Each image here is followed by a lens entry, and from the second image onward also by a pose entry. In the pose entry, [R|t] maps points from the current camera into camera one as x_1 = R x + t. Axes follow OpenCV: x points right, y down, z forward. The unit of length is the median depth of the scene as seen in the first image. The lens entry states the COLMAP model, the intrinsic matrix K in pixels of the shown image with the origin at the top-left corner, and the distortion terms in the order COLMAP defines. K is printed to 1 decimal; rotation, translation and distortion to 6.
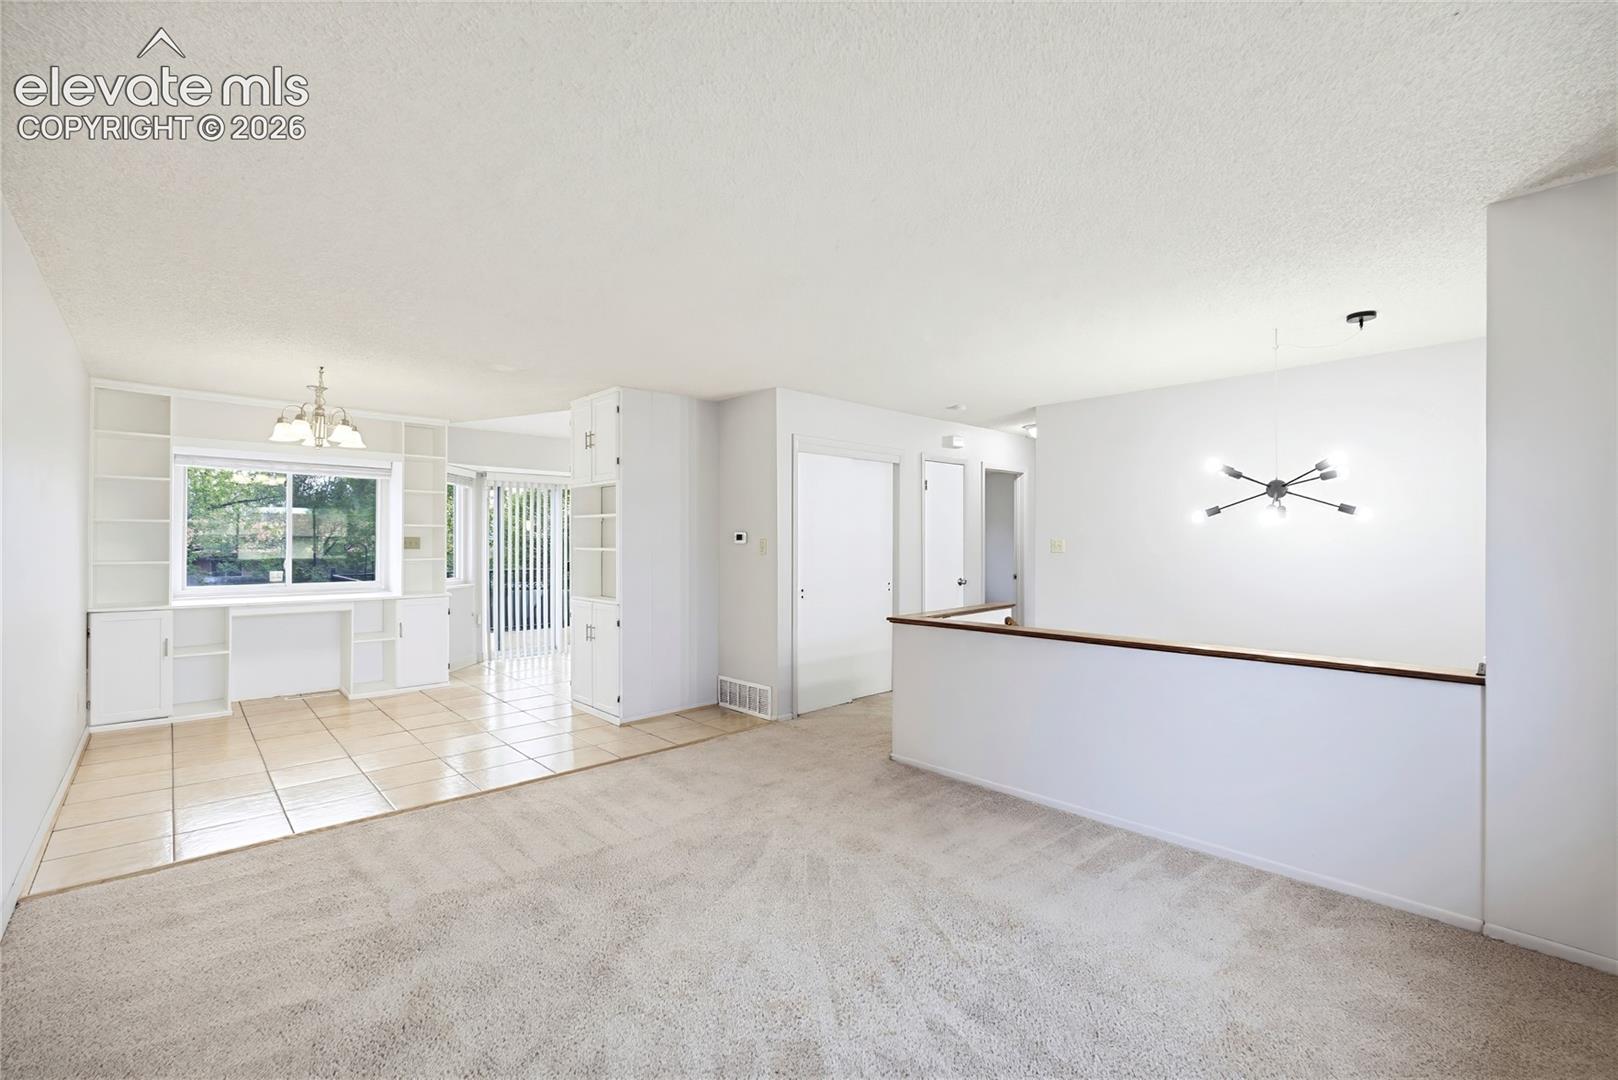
lens RADIAL K [[666.3, 0, 809.8], [0, 666.3, 540.8], [0, 0, 1]] dist [0.000920, 0.000028]
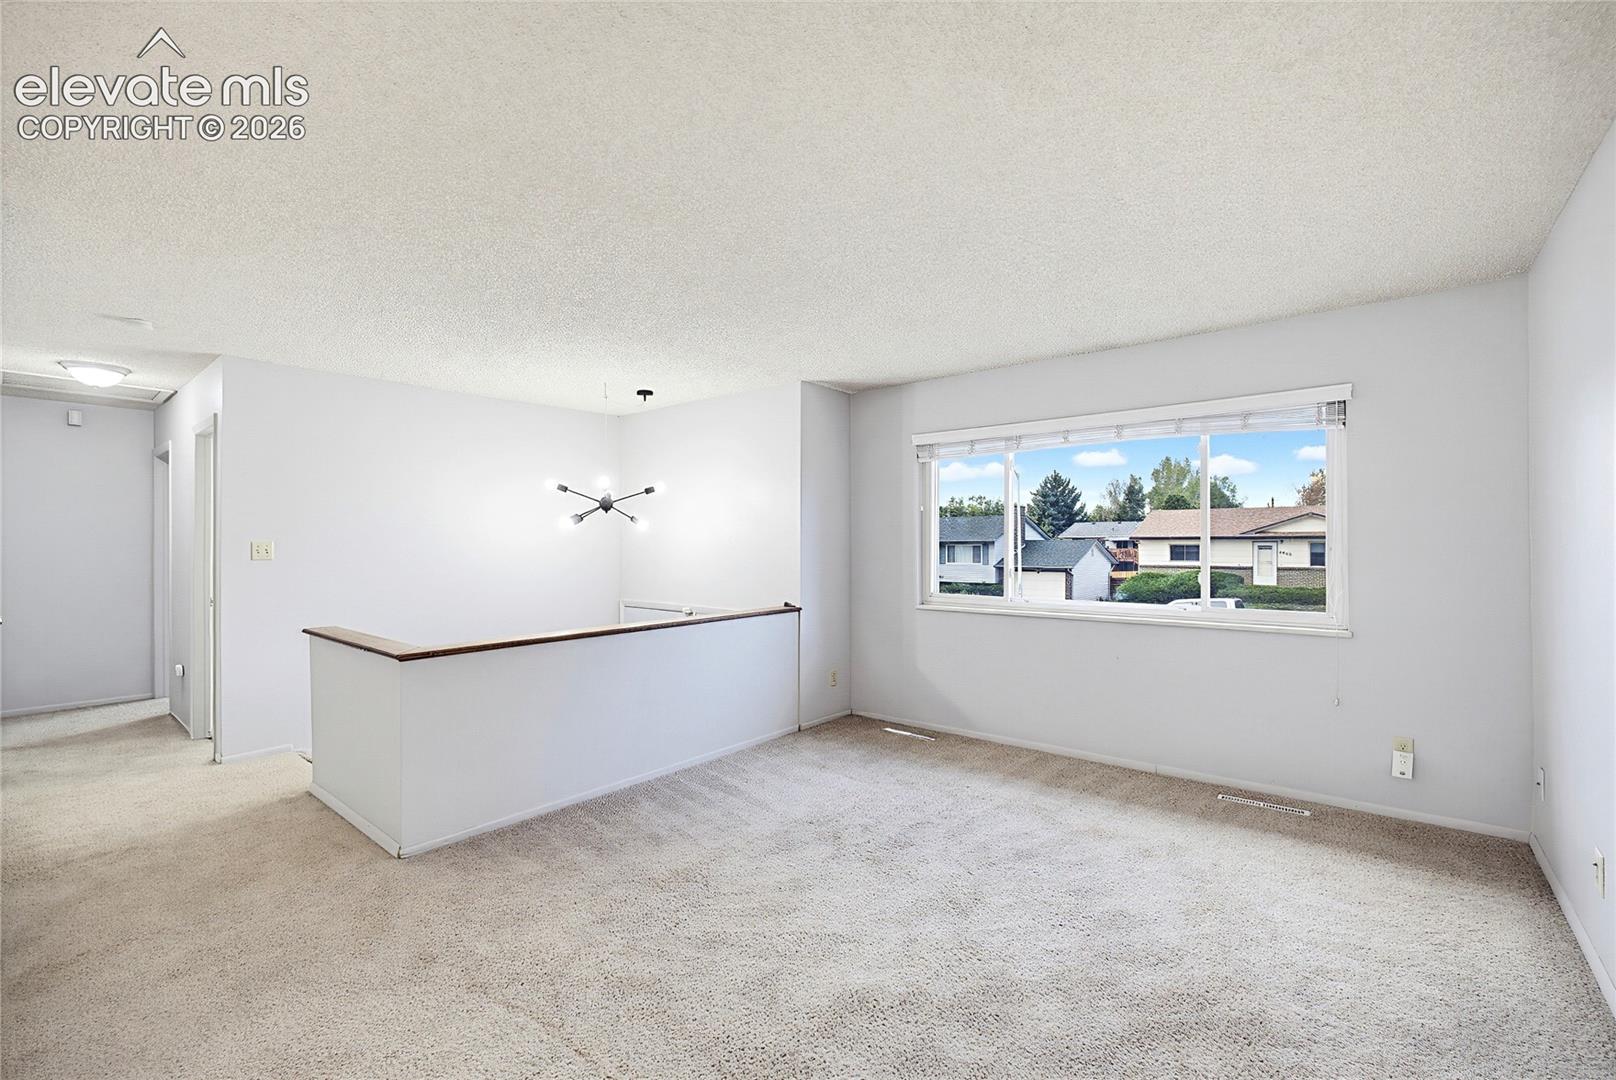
lens RADIAL K [[689.8, 0, 813.5], [0, 689.8, 547.1], [0, 0, 1]] dist [-0.000688, 0.000140]
pose [[-0.101386, -0.006108, 0.994828, -0.767711], [0.010422, 0.999920, 0.007201, 0.001581], [-0.994793, 0.011099, -0.101314, 0.790829]]
